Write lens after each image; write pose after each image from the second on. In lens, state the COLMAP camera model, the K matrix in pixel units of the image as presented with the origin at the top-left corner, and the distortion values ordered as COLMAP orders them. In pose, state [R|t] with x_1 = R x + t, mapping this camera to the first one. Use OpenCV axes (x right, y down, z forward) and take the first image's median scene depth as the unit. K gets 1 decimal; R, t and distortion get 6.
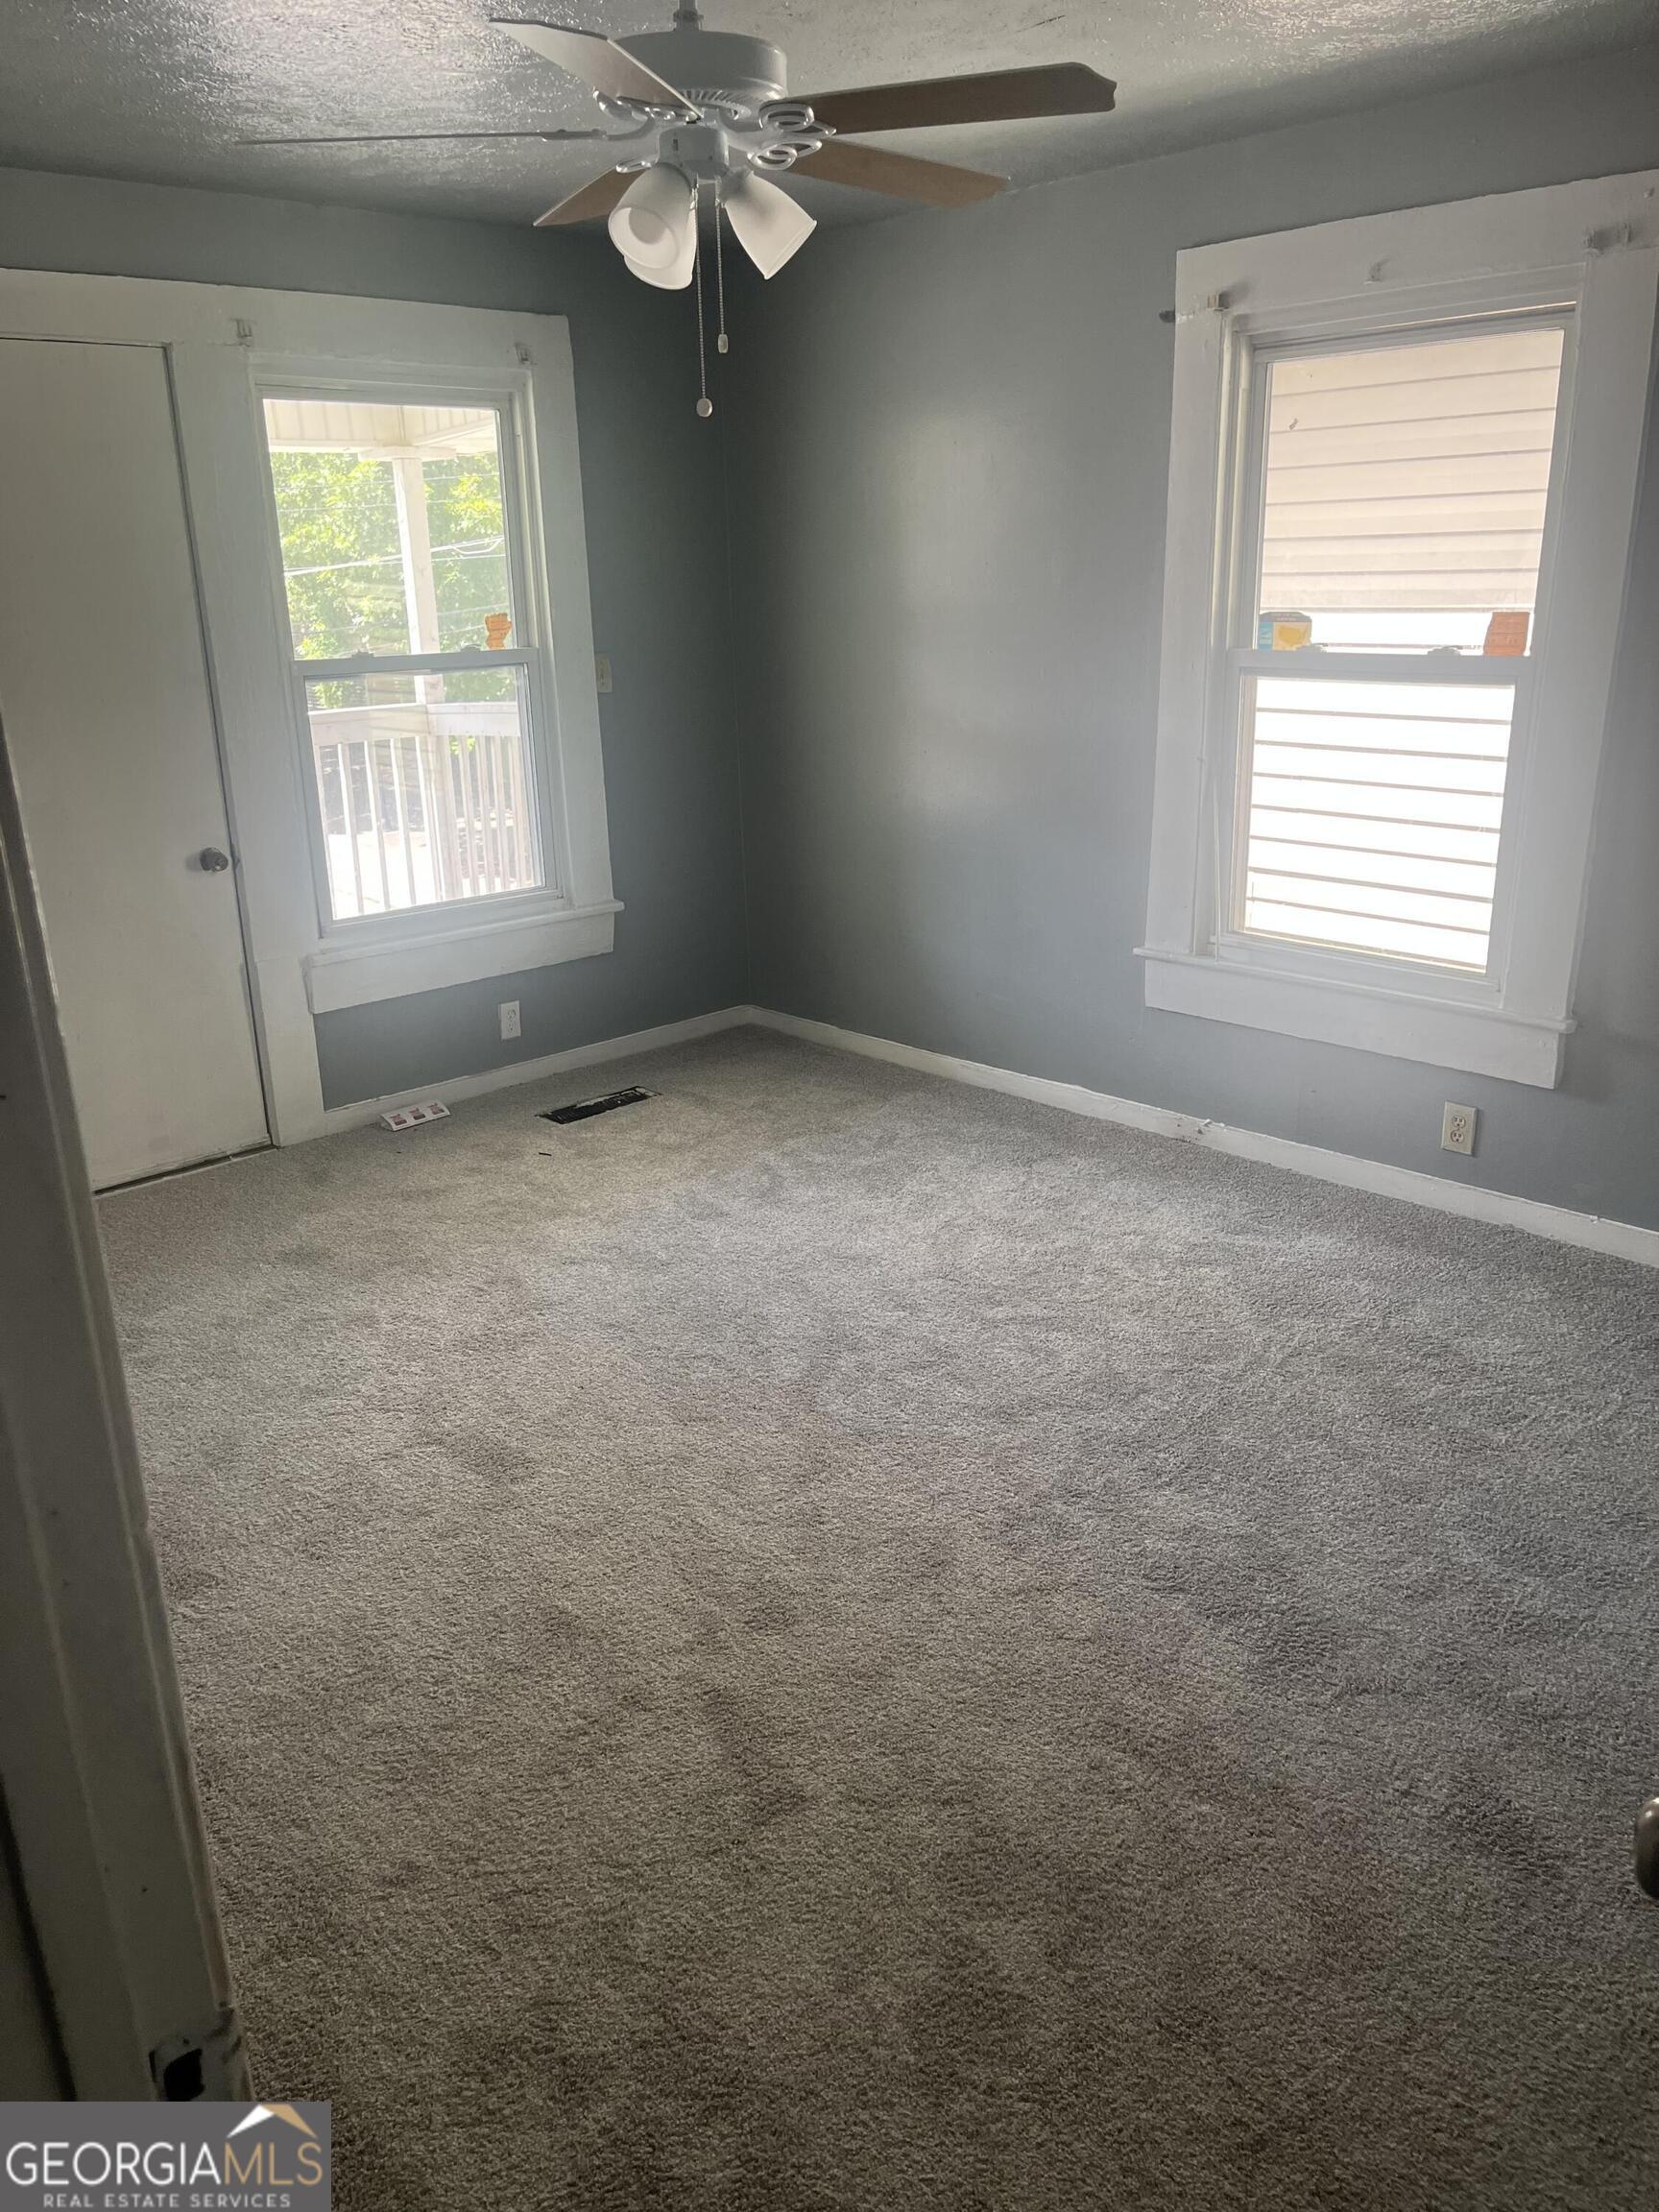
lens RADIAL K [[1665.2, 0, 838.9], [0, 1665.2, 1097.5], [0, 0, 1]] dist [0.053451, -0.000699]
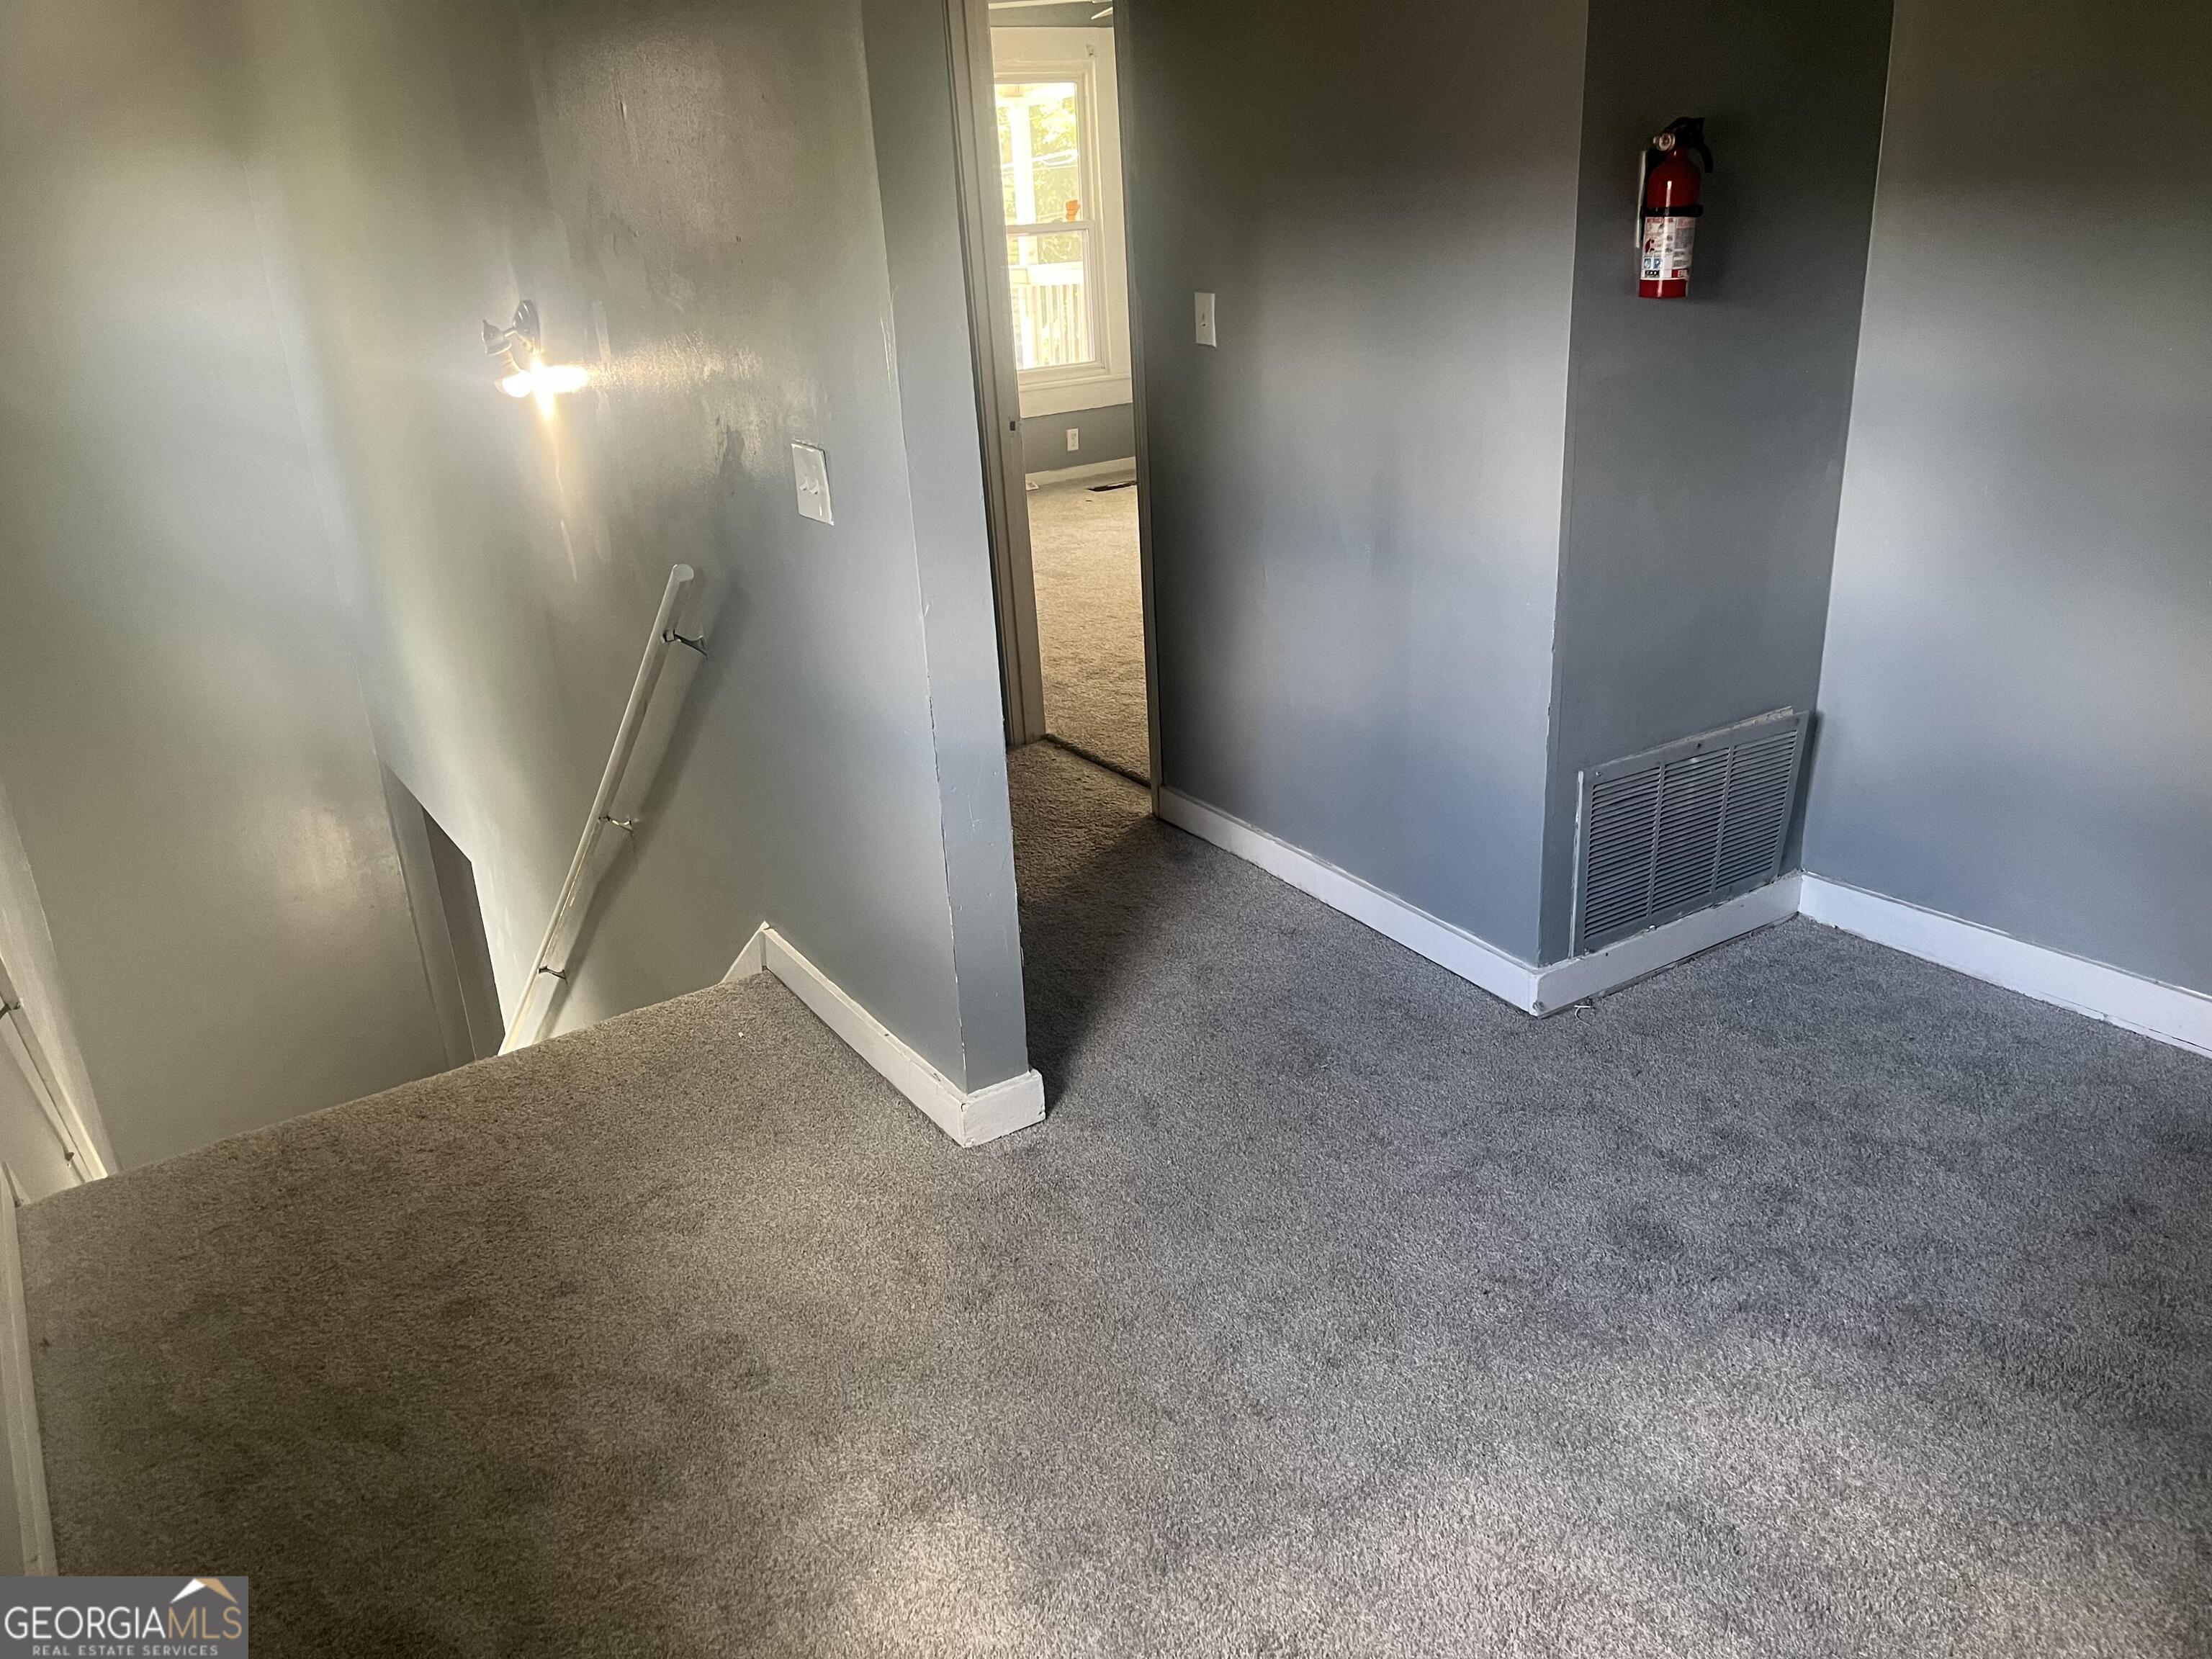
lens RADIAL K [[1665.2, 0, 1105.5], [0, 1665.2, 843.7], [0, 0, 1]] dist [0.053451, -0.000699]
pose [[0.984141, 0.040801, -0.172631, 0.156292], [-0.027866, 0.996665, 0.076700, 0.239627], [0.175185, -0.070673, 0.981996, -0.742855]]
